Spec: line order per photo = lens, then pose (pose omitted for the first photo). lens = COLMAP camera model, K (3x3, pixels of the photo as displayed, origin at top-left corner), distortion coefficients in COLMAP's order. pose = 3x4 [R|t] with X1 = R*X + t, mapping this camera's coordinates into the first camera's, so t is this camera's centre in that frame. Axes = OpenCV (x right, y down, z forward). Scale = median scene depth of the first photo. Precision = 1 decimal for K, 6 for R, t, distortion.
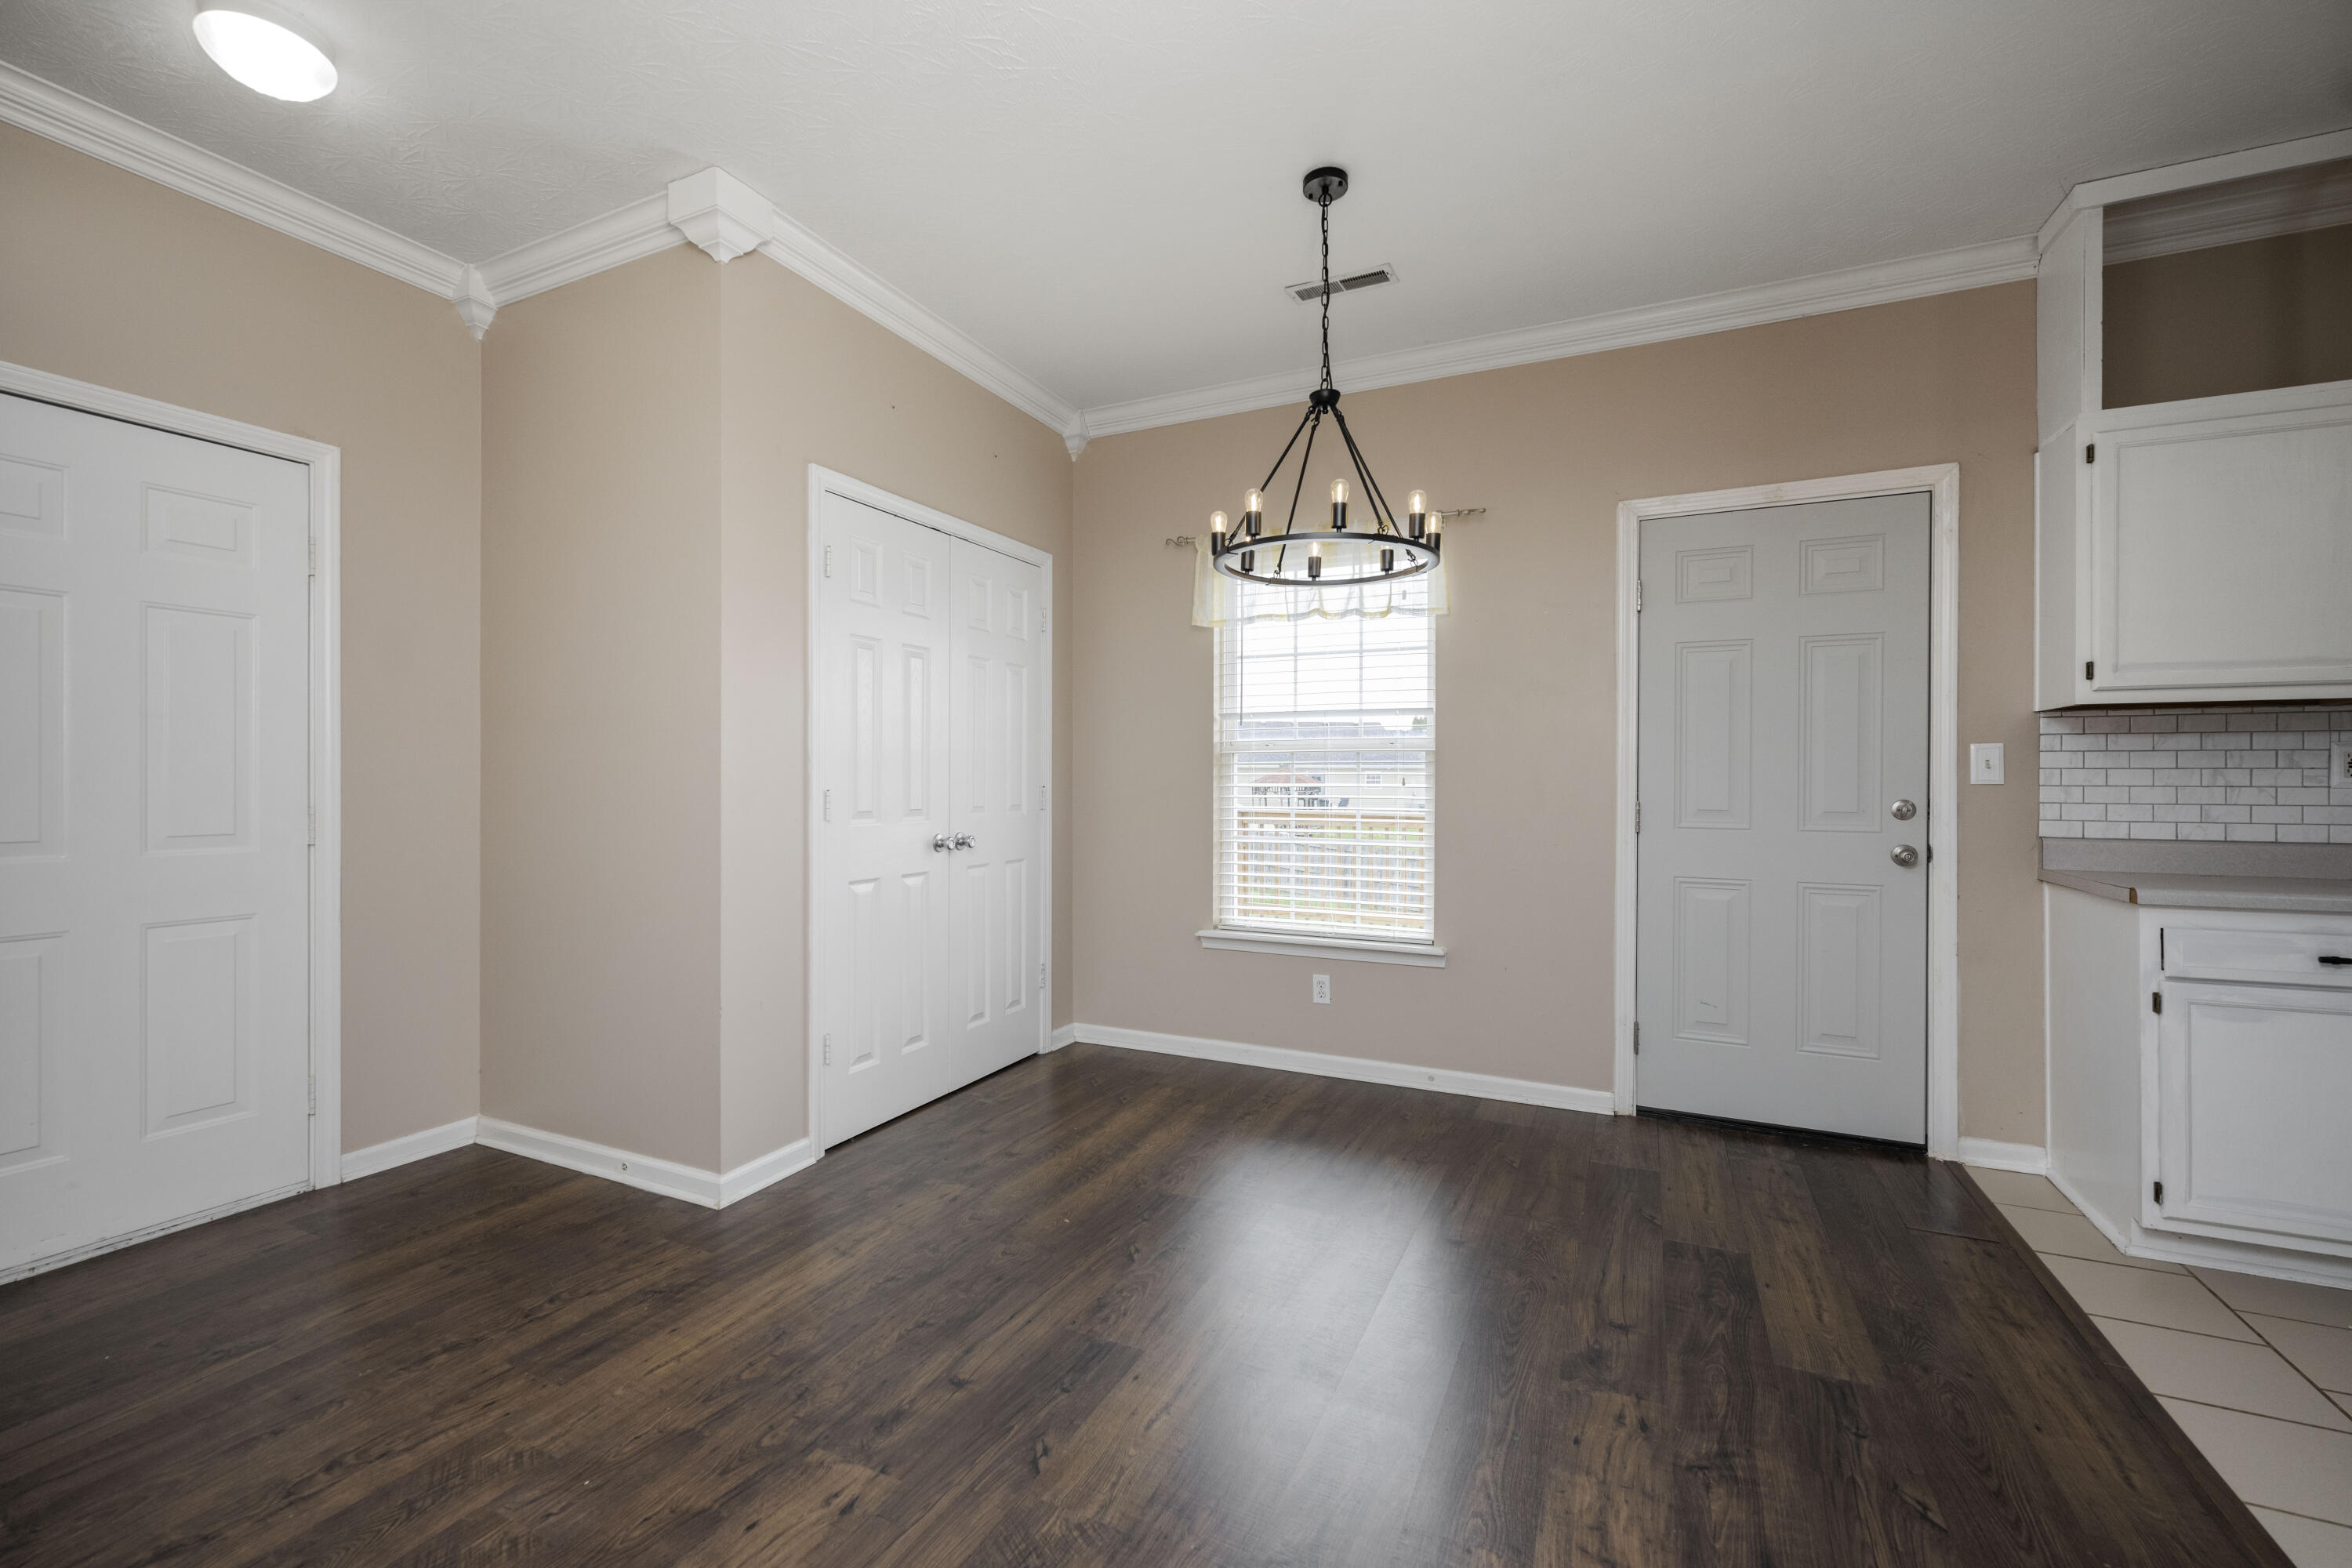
lens RADIAL K [[989.6, 0, 1156.2], [0, 989.6, 777.2], [0, 0, 1]] dist [-0.002212, 0.001511]
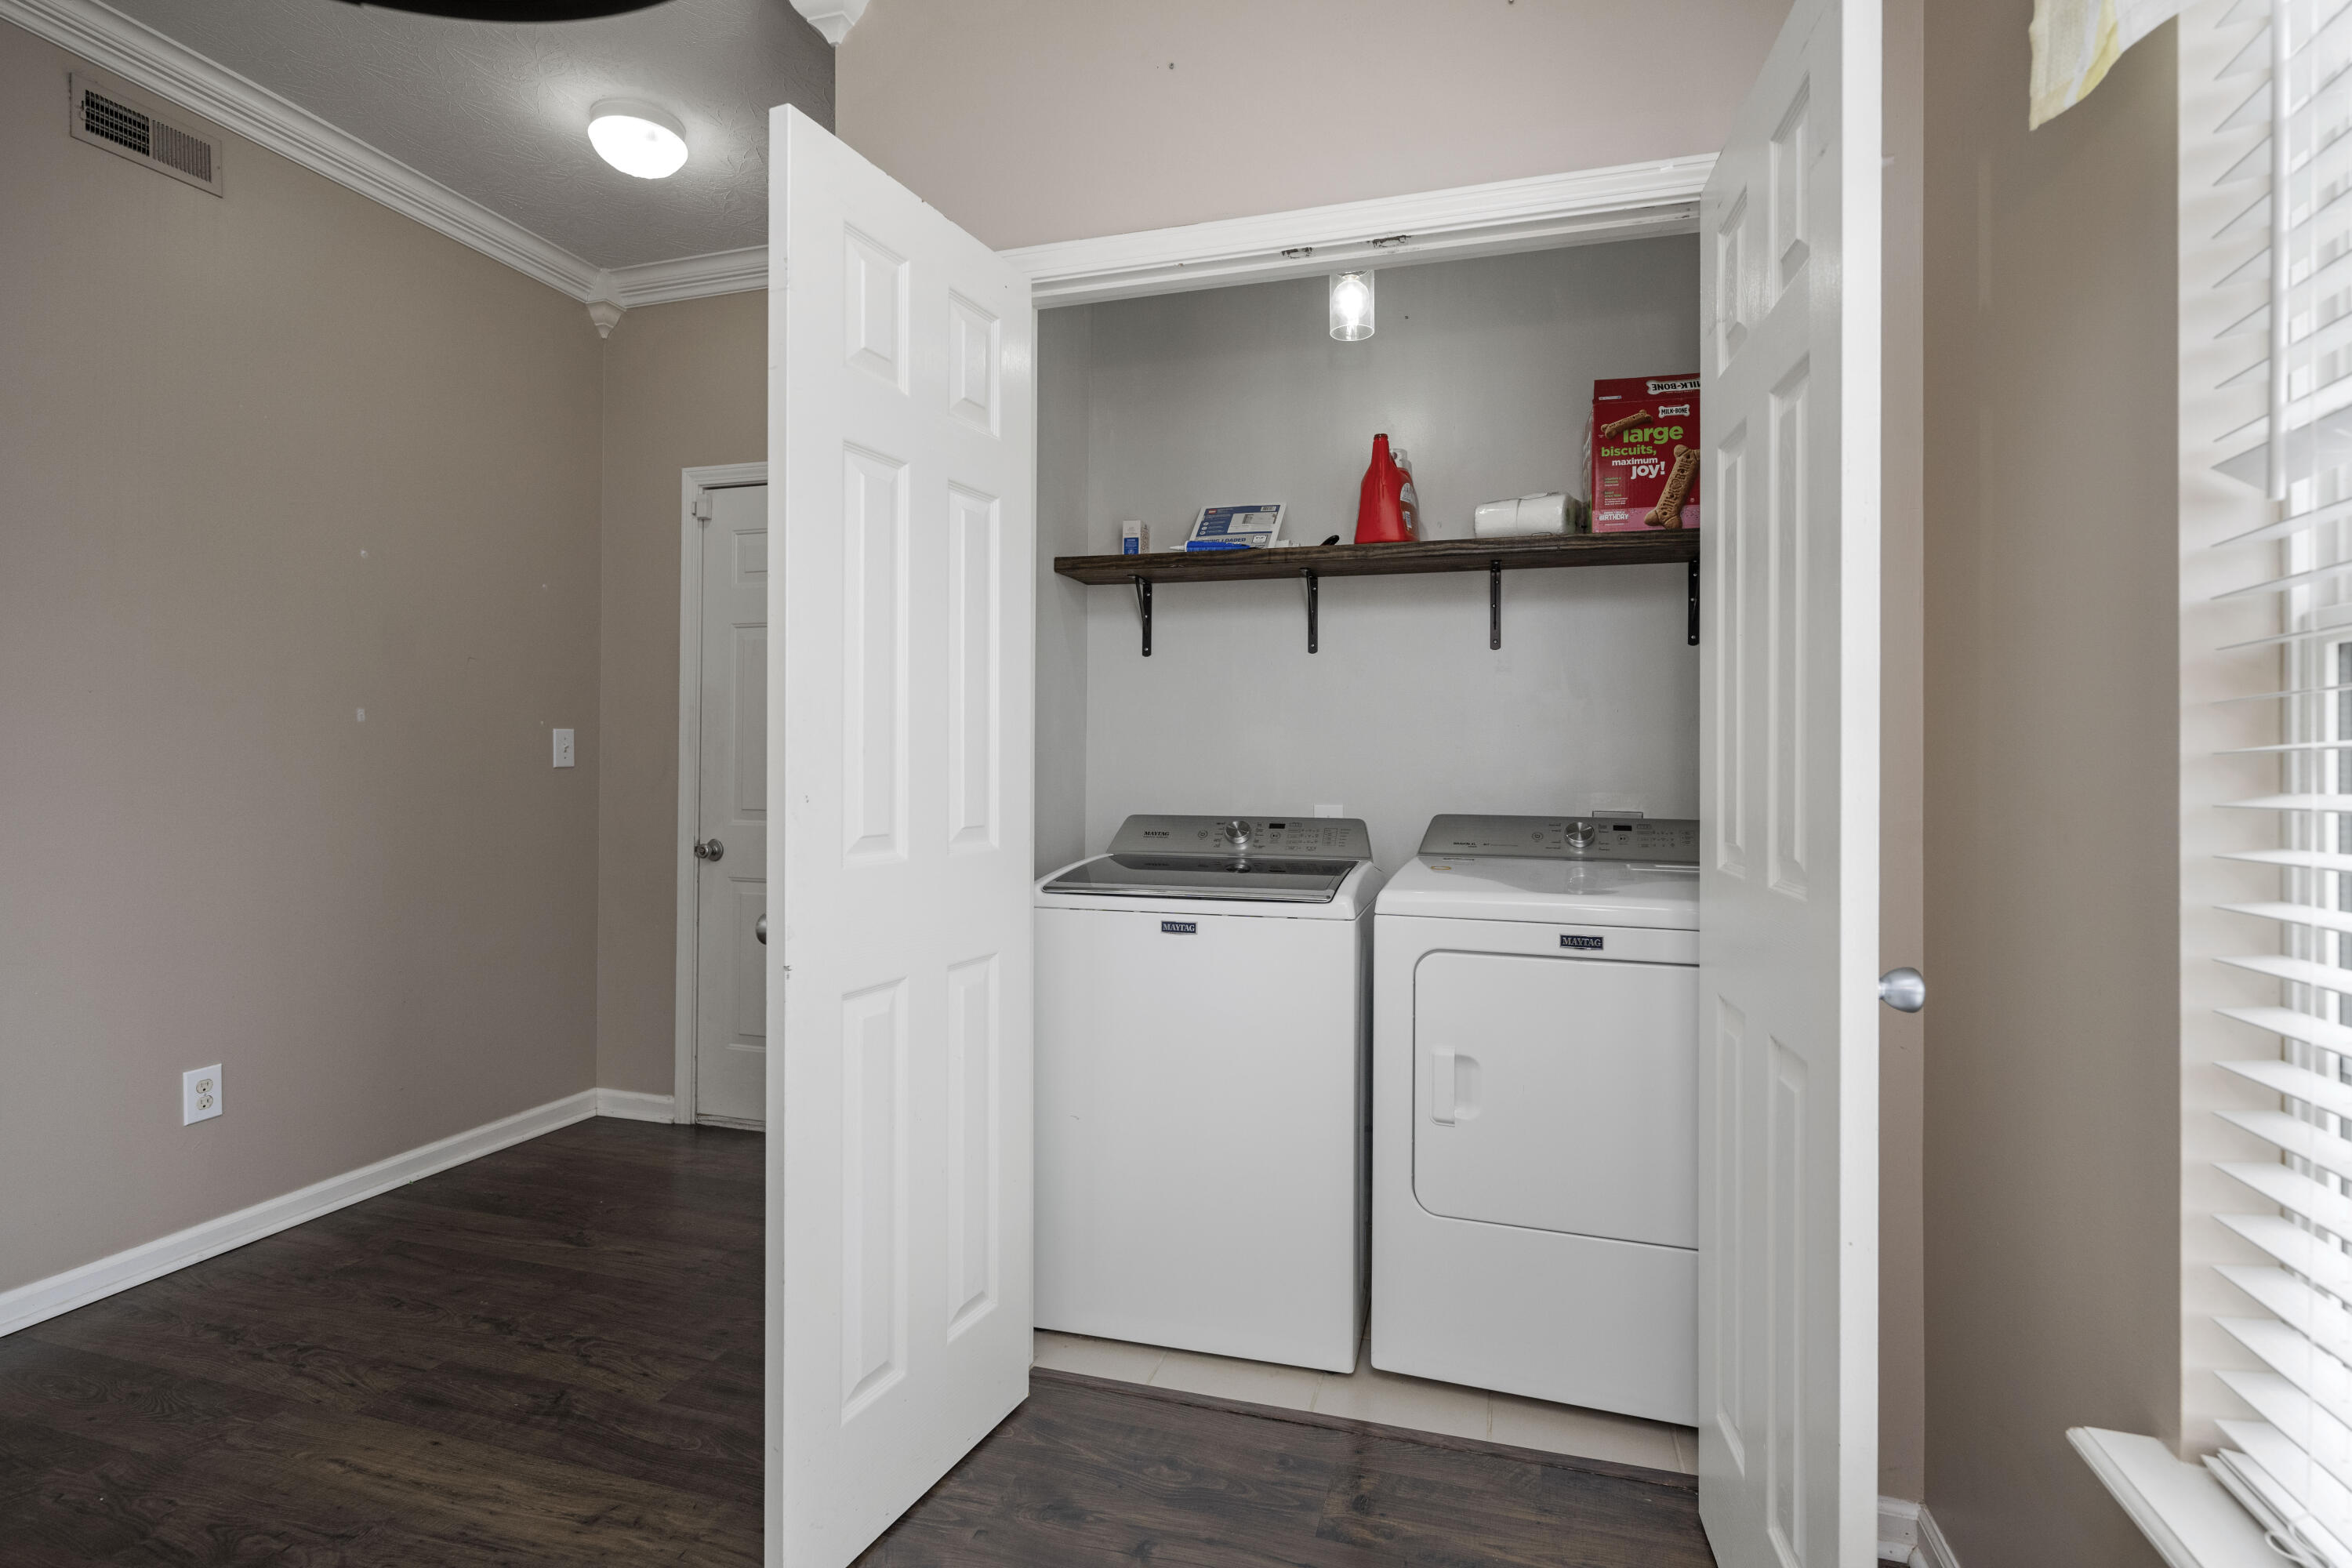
lens RADIAL K [[1122.4, 0, 1192.1], [0, 1122.4, 768.7], [0, 0, 1]] dist [0.000075, 0.000858]
pose [[0.160367, 0.001393, -0.987056, 0.392005], [-0.004761, 0.999988, 0.000637, 0.002032], [0.987046, 0.004597, 0.160372, 1.102383]]
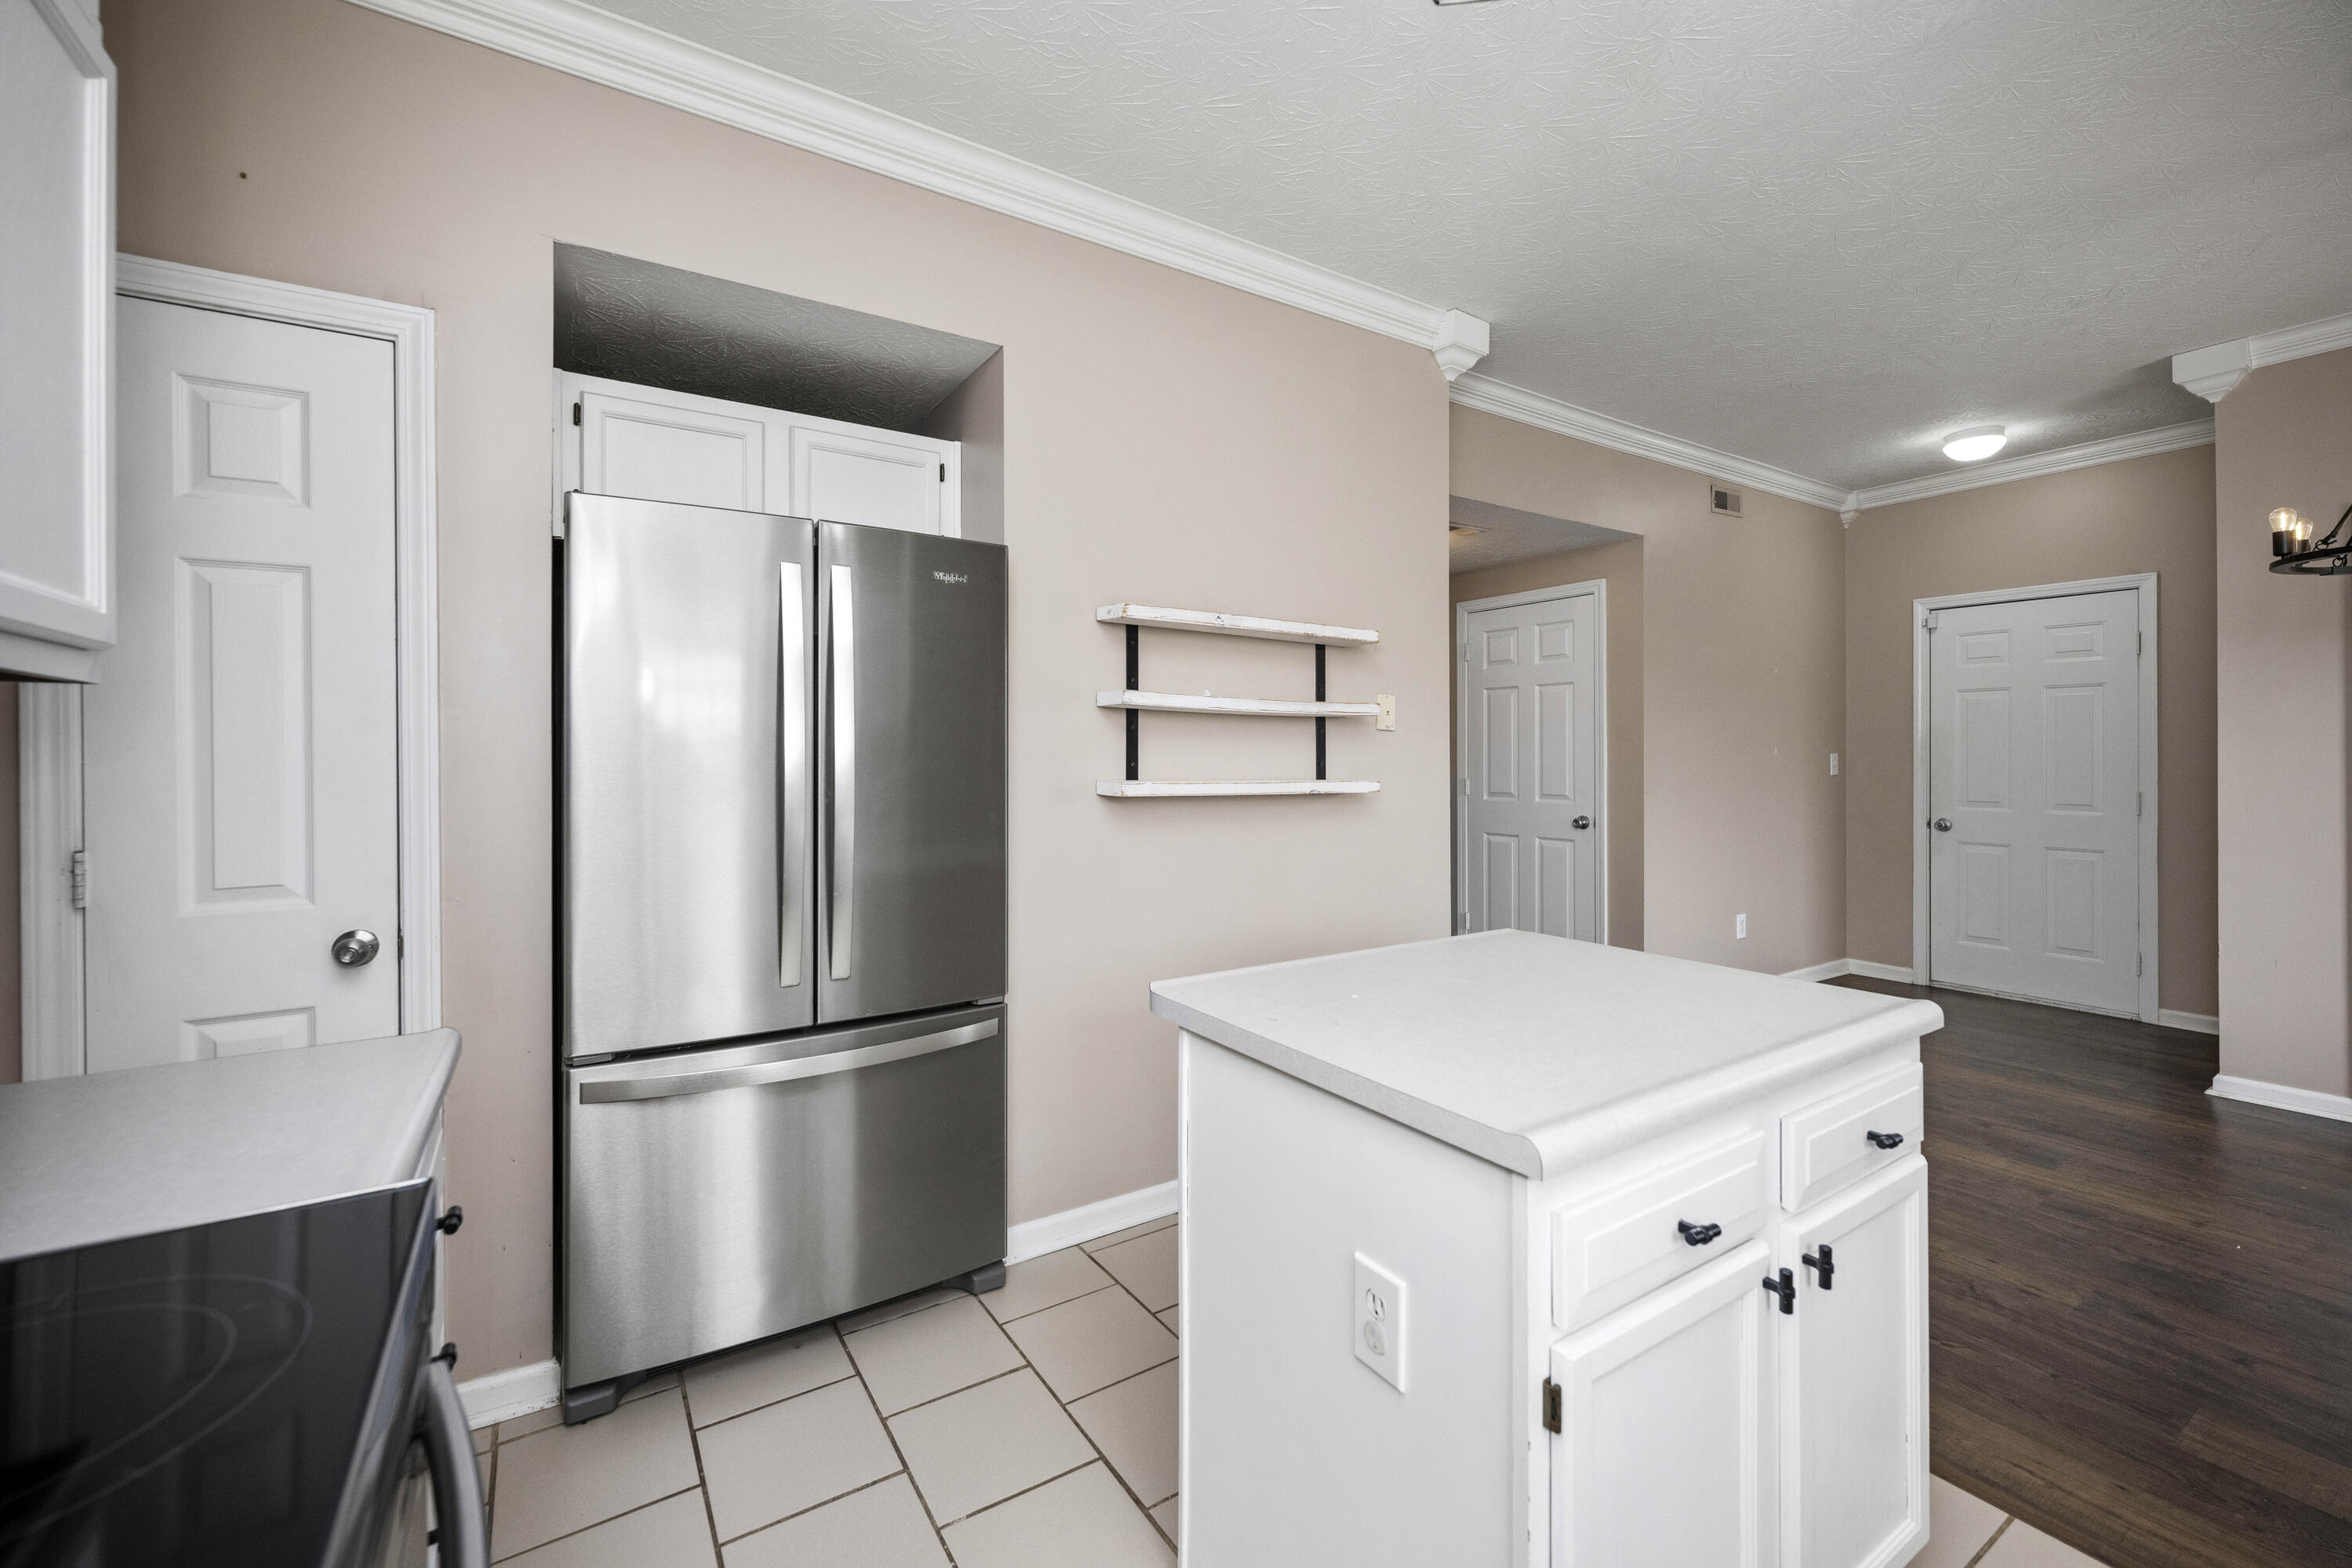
lens RADIAL K [[955.9, 0, 1188.9], [0, 955.9, 752.8], [0, 0, 1]] dist [-0.002173, 0.002646]
pose [[-0.509007, -0.000851, -0.860762, 1.381477], [0.004473, 0.999983, -0.003634, -0.039757], [0.860751, -0.005700, -0.508995, 0.443566]]
